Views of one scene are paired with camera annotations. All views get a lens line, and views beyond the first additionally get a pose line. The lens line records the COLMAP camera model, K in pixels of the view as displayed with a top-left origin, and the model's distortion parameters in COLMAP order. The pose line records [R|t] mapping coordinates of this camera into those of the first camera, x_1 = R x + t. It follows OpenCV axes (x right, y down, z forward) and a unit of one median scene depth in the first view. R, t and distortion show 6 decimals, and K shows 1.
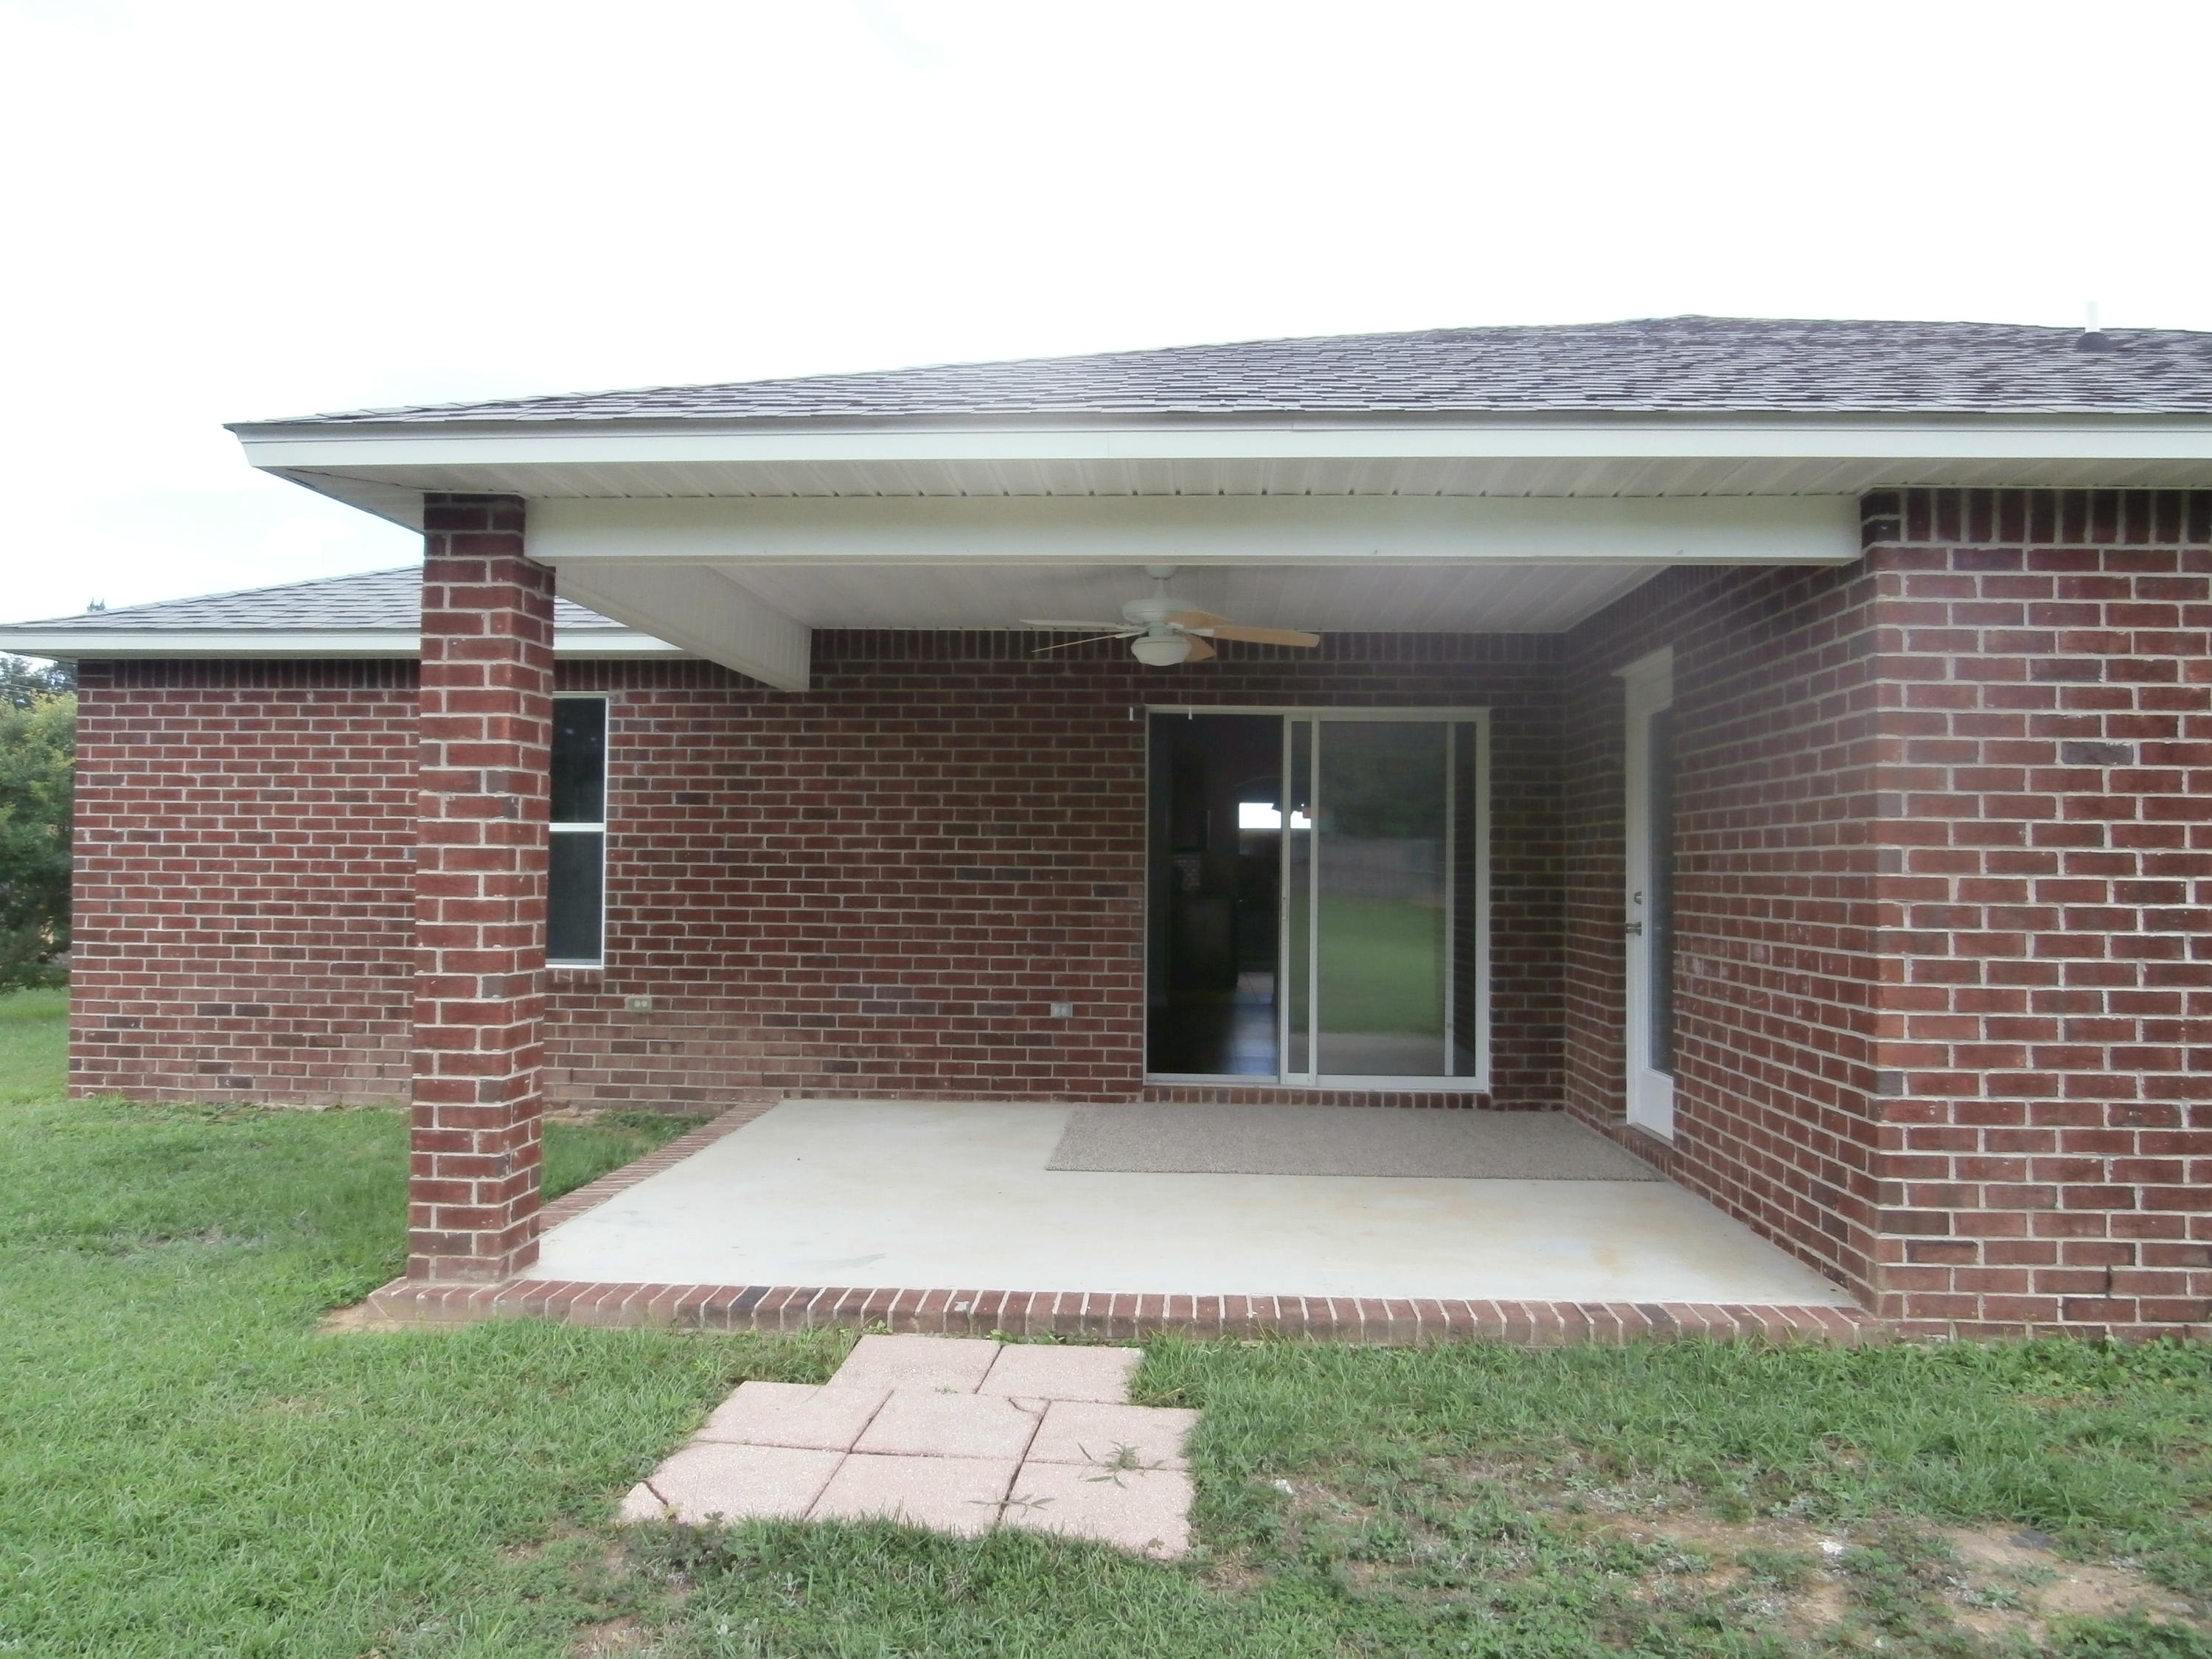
lens RADIAL K [[1559.3, 0, 1106.7], [0, 1559.3, 829.3], [0, 0, 1]] dist [-0.026396, 0.004086]
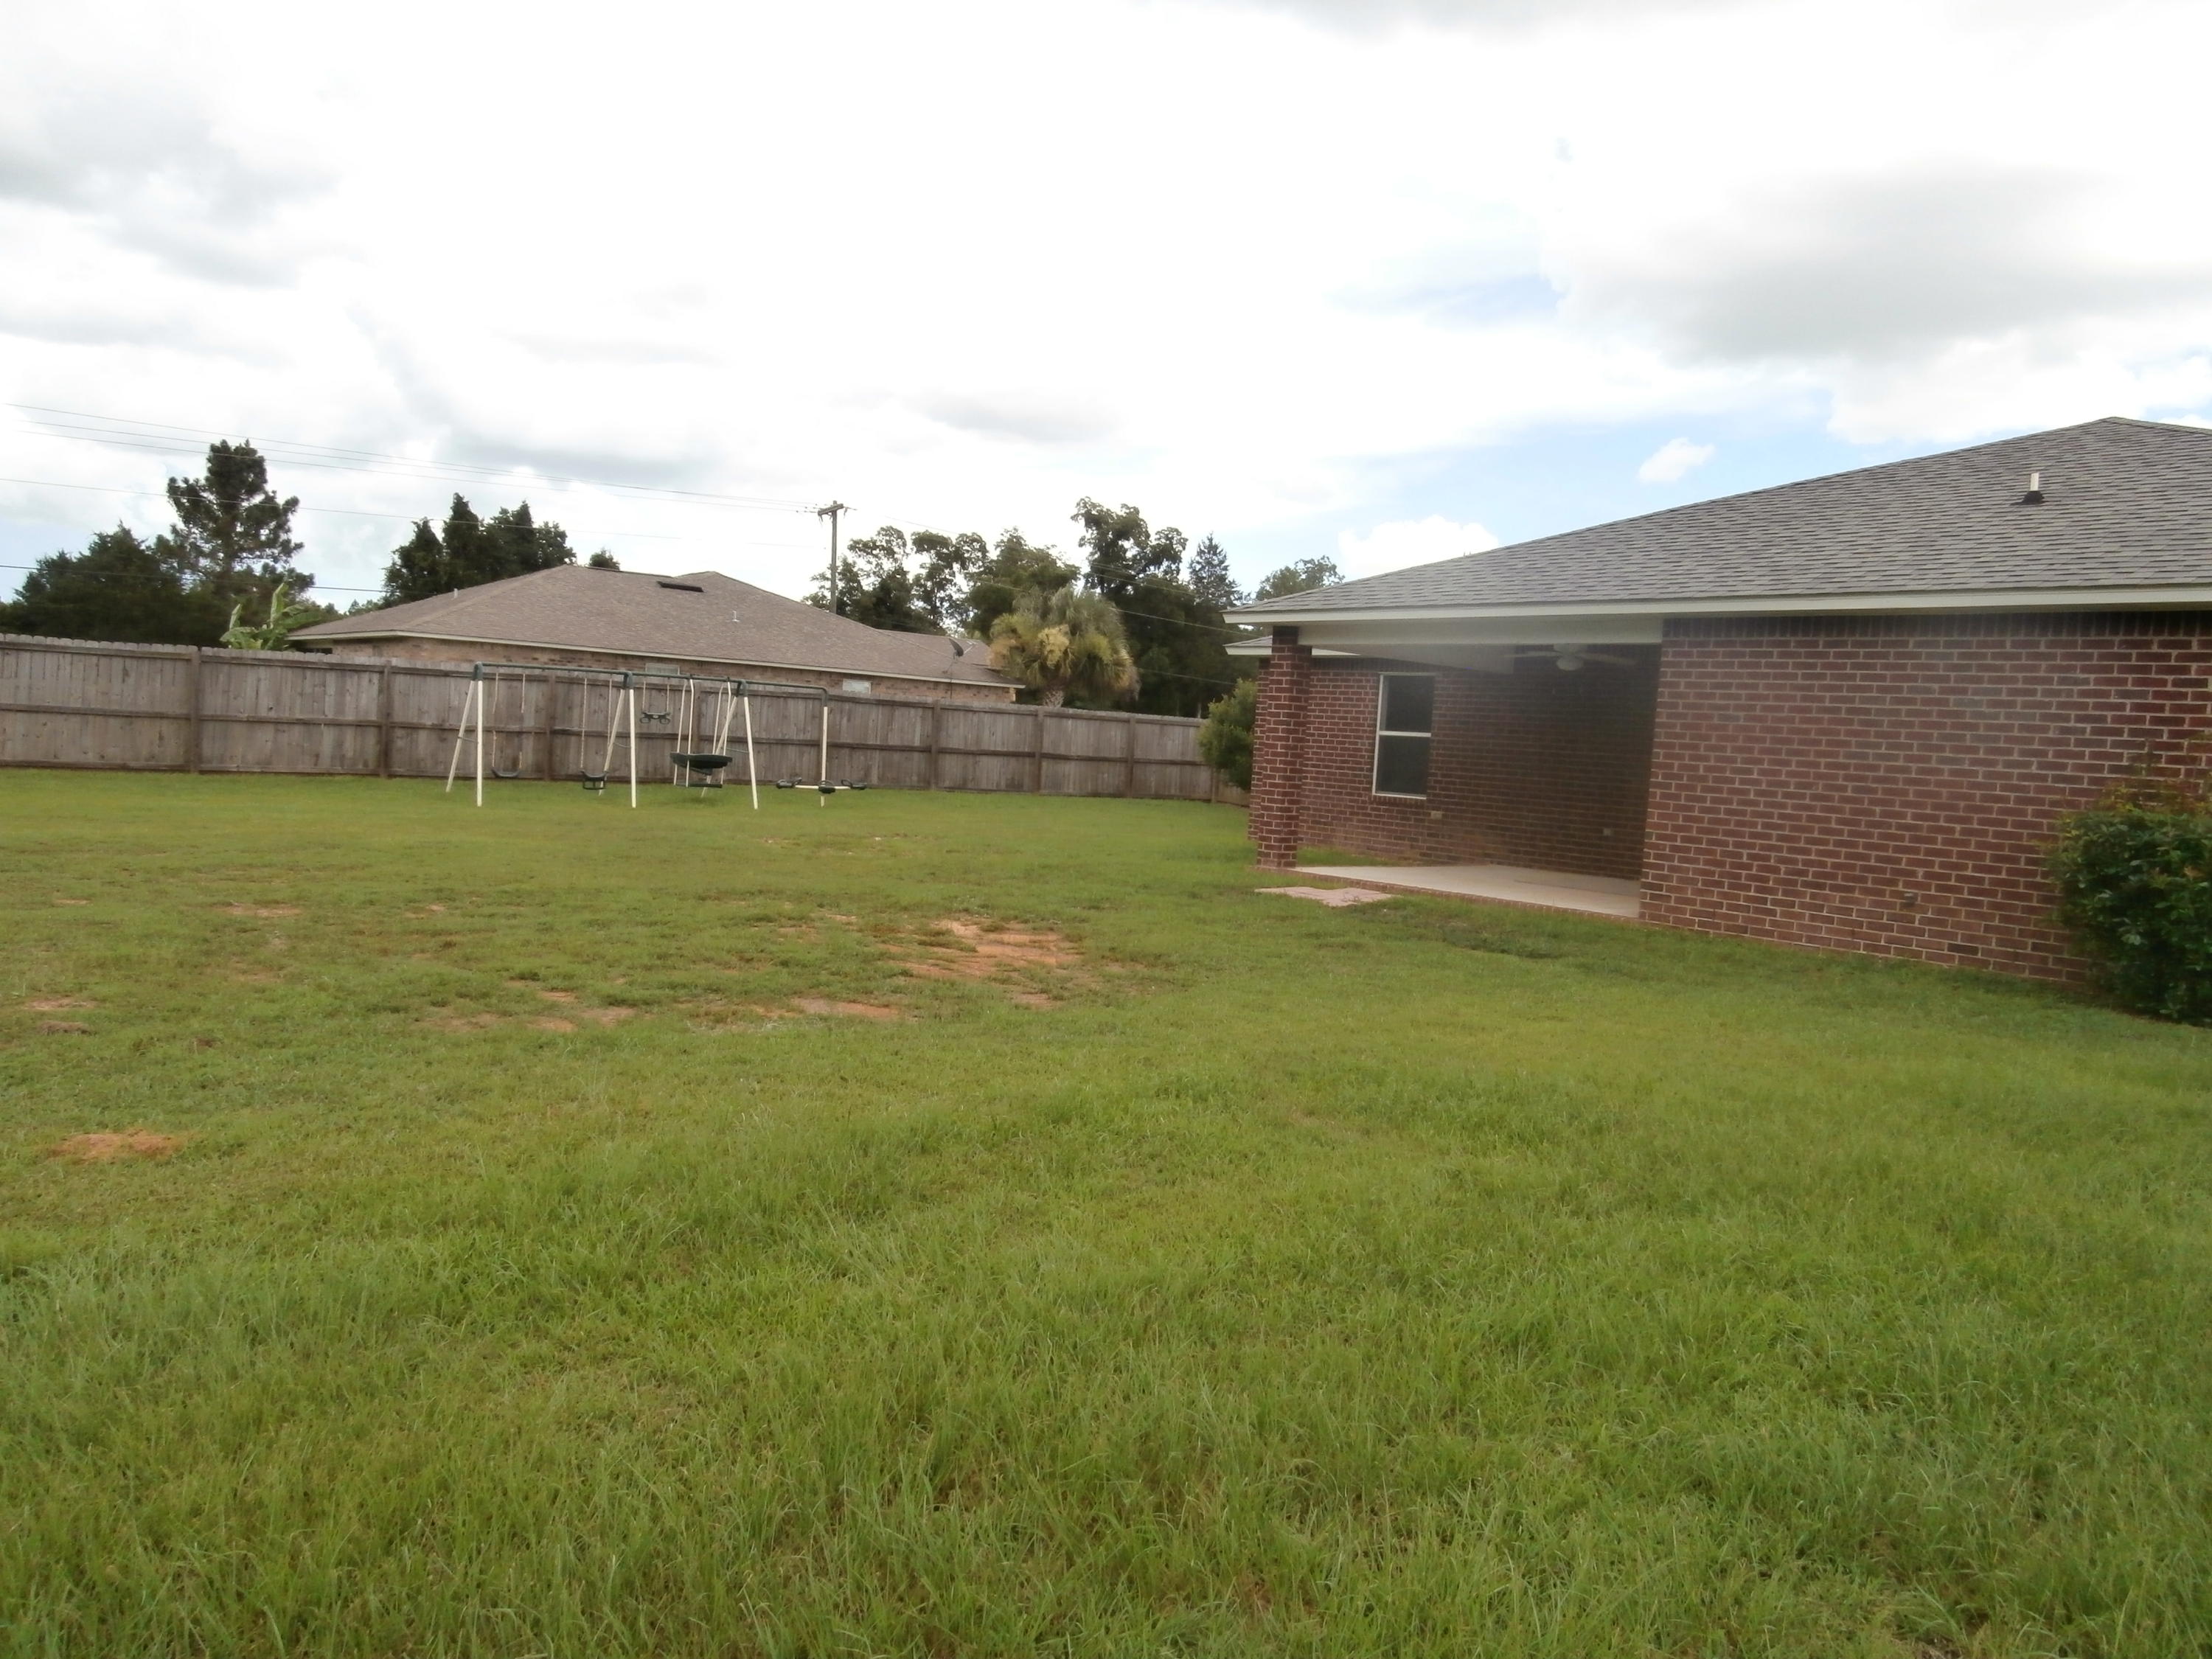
lens RADIAL K [[1559.3, 0, 1111.9], [0, 1559.3, 822.9], [0, 0, 1]] dist [-0.026396, 0.004086]
pose [[0.676300, 0.072319, -0.733067, 1.886741], [-0.040796, 0.997319, 0.060752, 0.012136], [0.735495, -0.011181, 0.677437, -1.578773]]
